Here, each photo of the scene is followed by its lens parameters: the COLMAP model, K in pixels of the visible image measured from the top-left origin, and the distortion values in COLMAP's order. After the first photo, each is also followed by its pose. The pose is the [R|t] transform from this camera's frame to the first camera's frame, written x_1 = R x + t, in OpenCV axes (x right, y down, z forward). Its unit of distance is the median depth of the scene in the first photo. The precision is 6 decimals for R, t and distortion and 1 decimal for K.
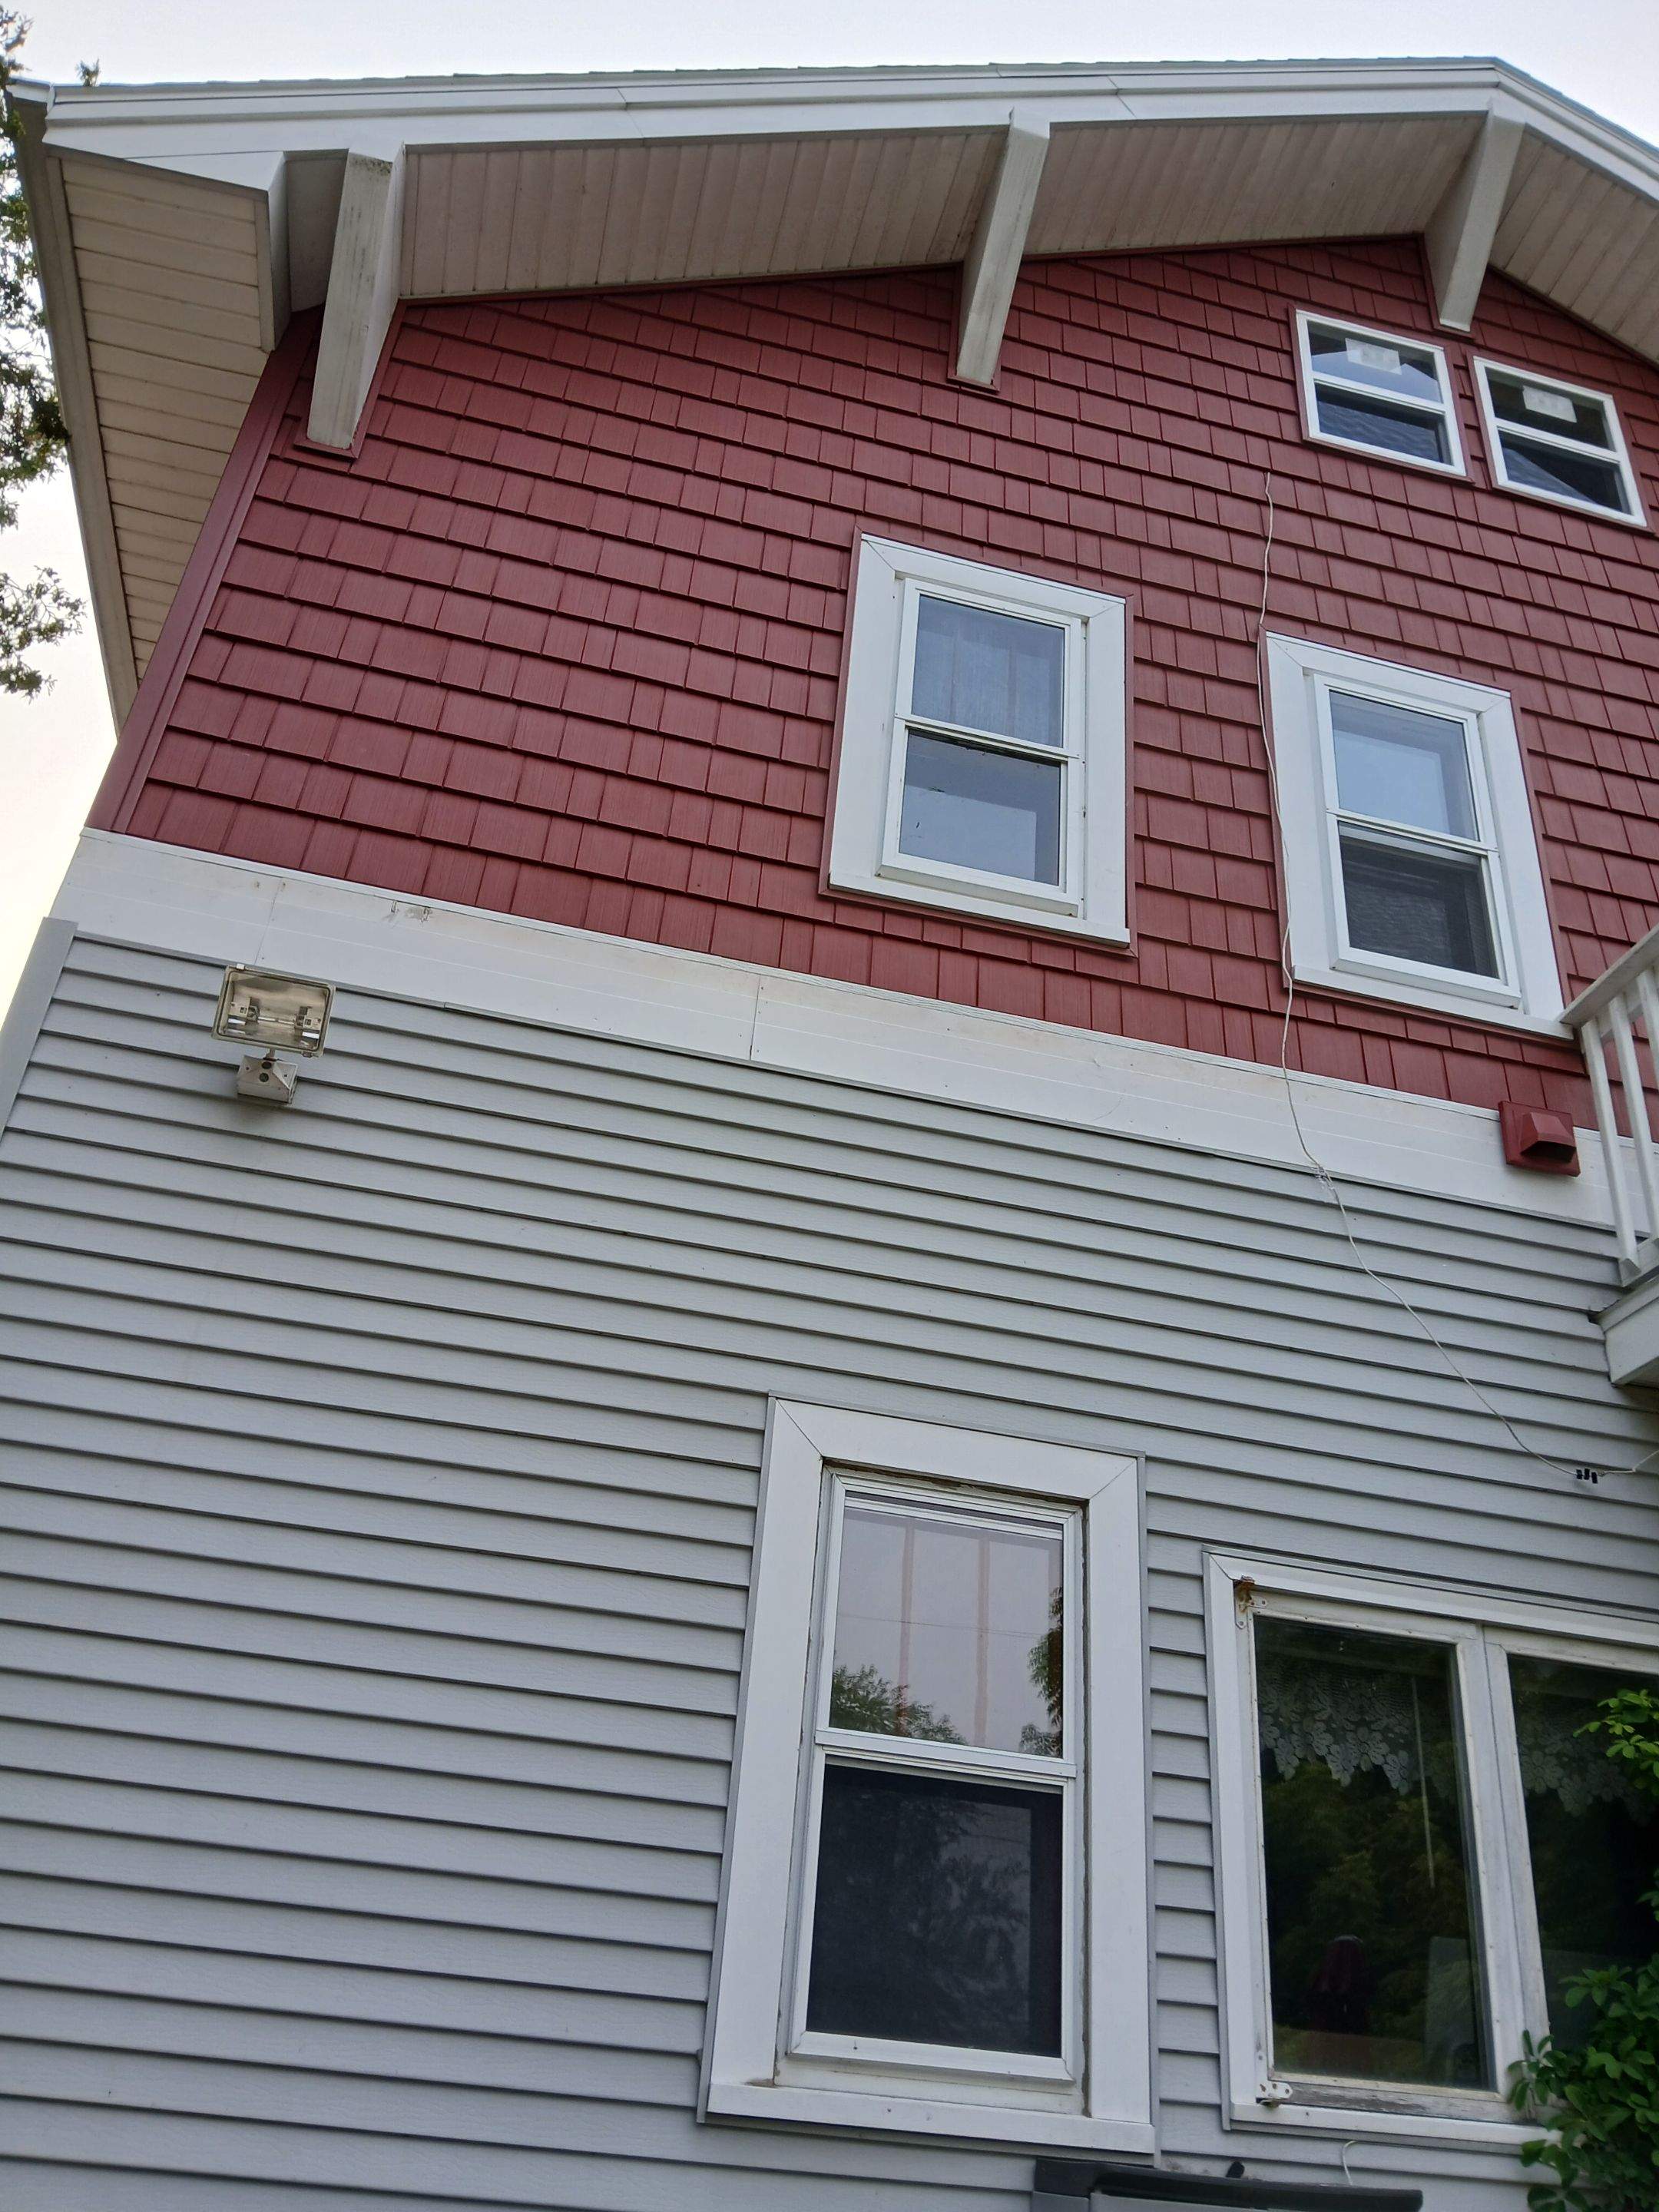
lens RADIAL K [[1743.1, 0, 845.5], [0, 1743.1, 1109.4], [0, 0, 1]] dist [0.027394, -0.077488]
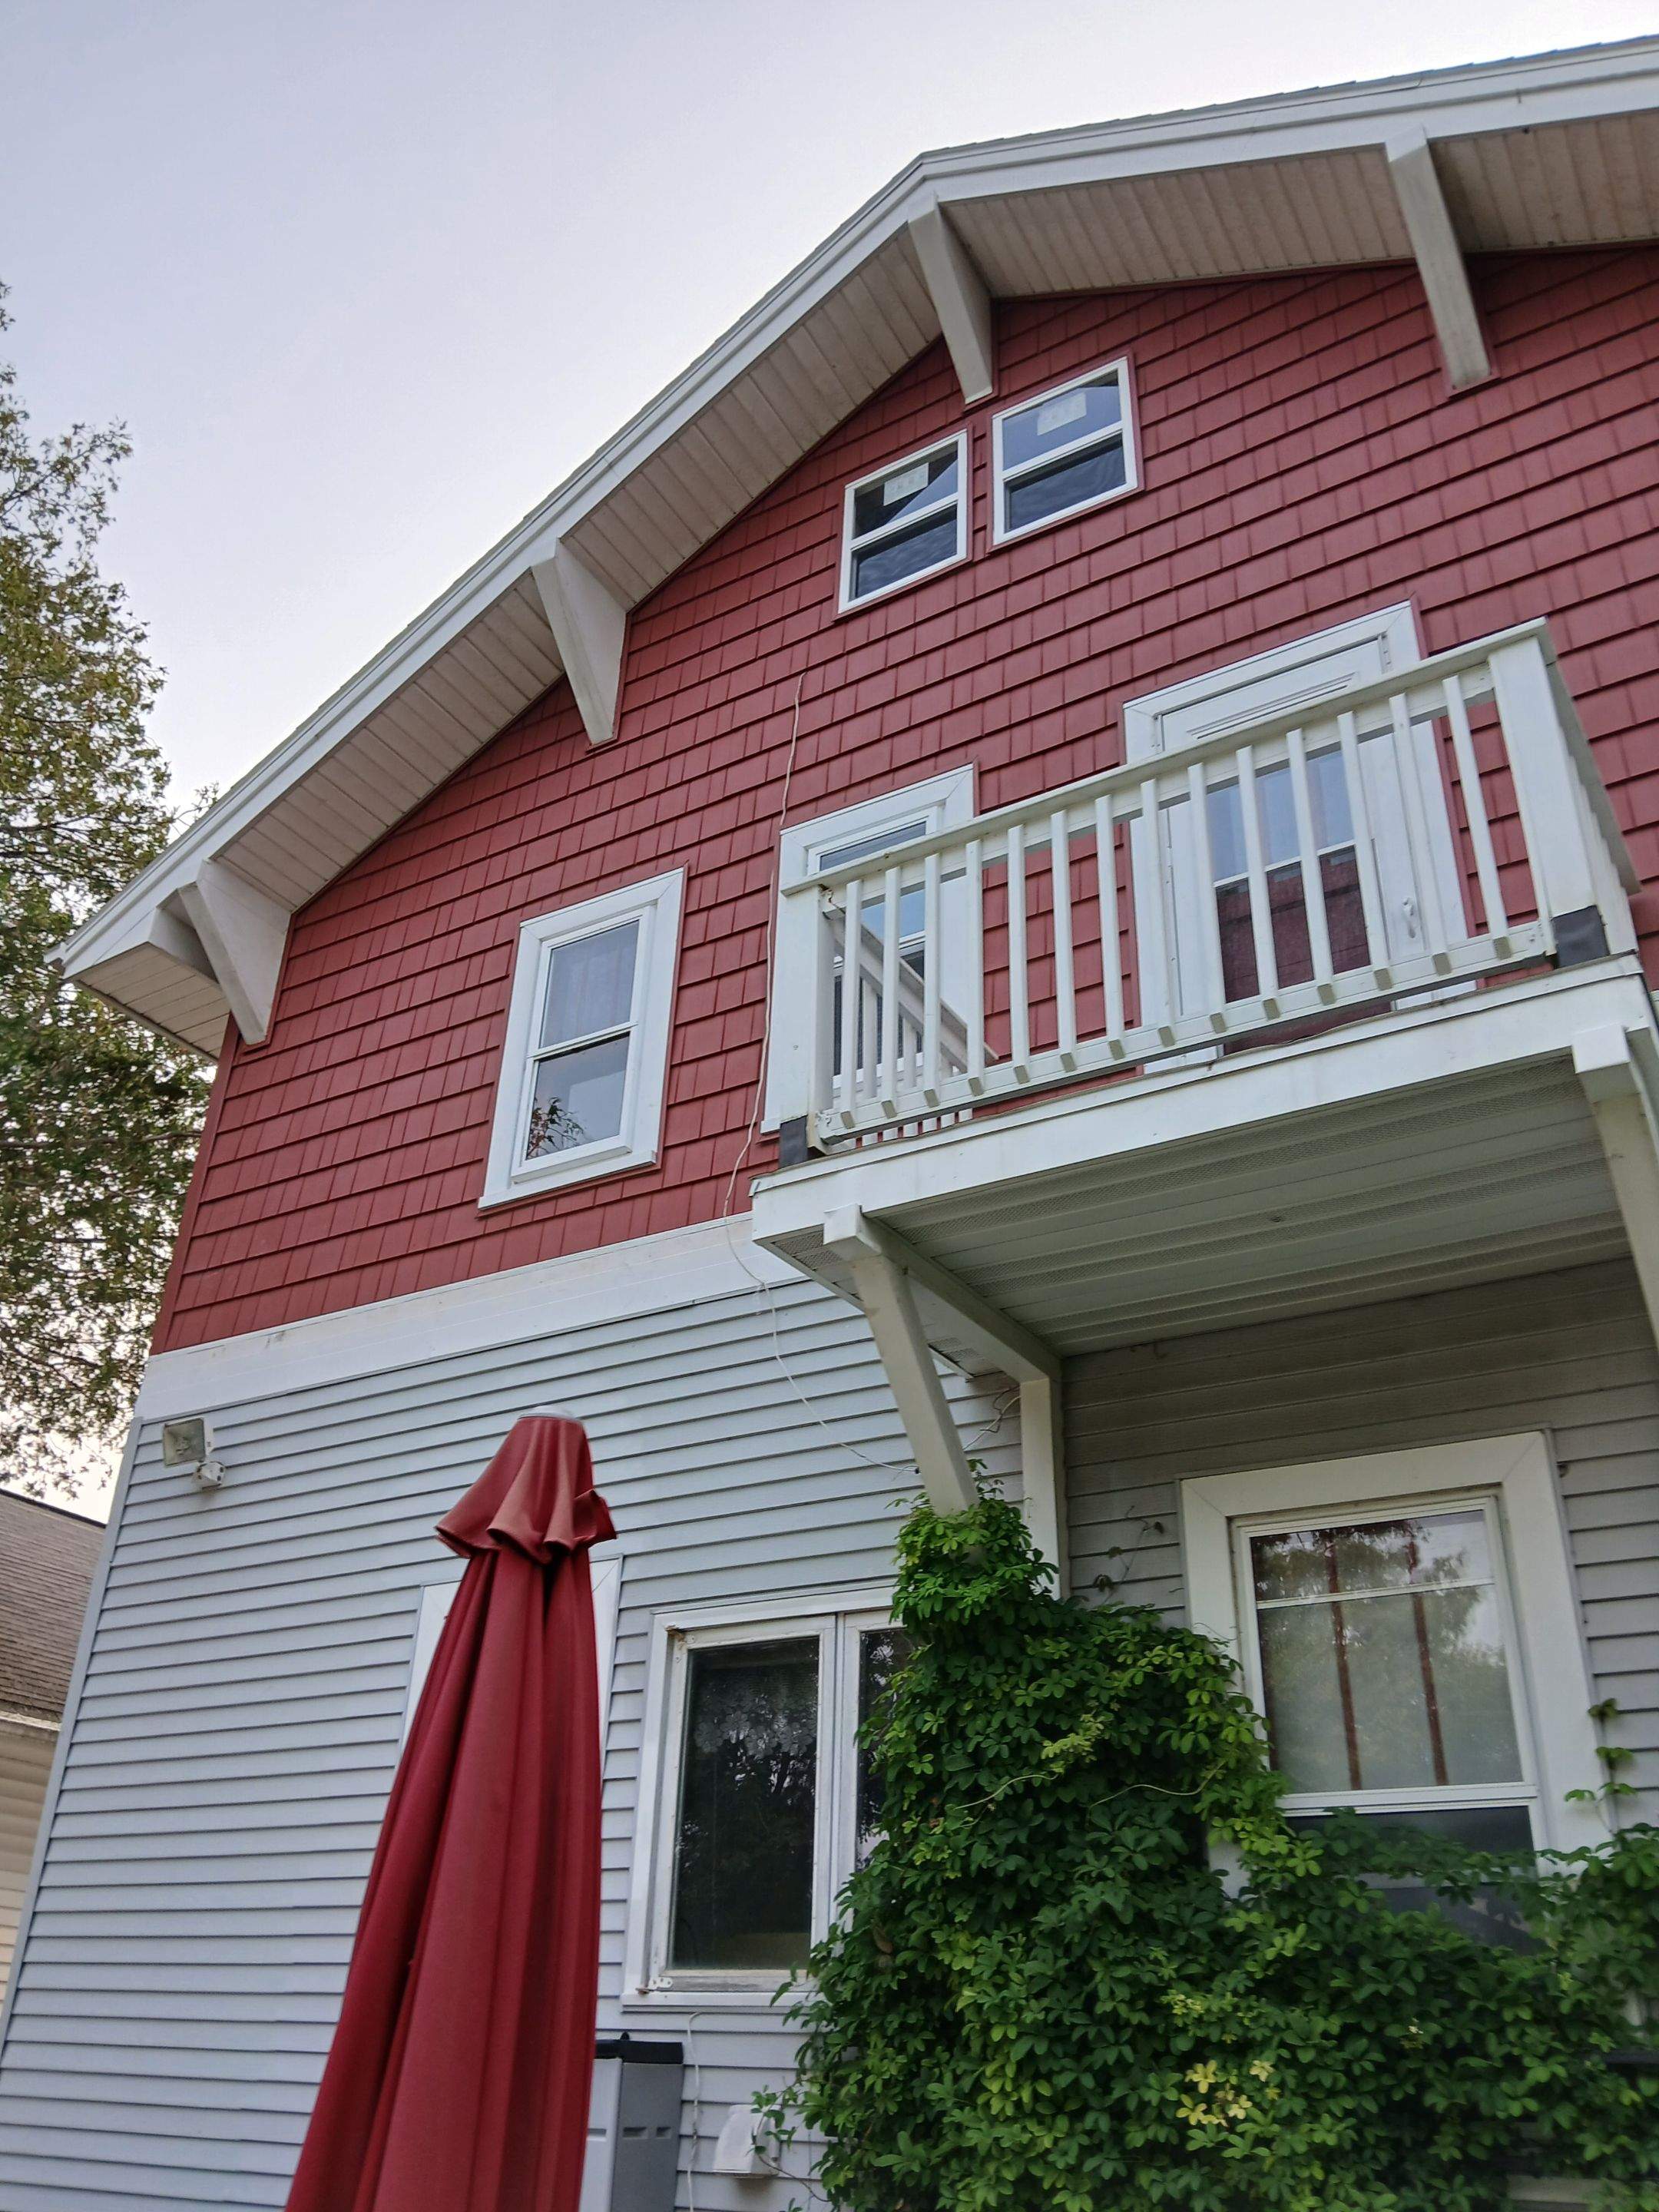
lens RADIAL K [[1743.1, 0, 801.6], [0, 1743.1, 1153.2], [0, 0, 1]] dist [0.027394, -0.077488]
pose [[0.715222, -0.379478, -0.586902, 0.922249], [0.380470, 0.915823, -0.128495, 0.103275], [0.586259, -0.131396, 0.799397, -0.002469]]
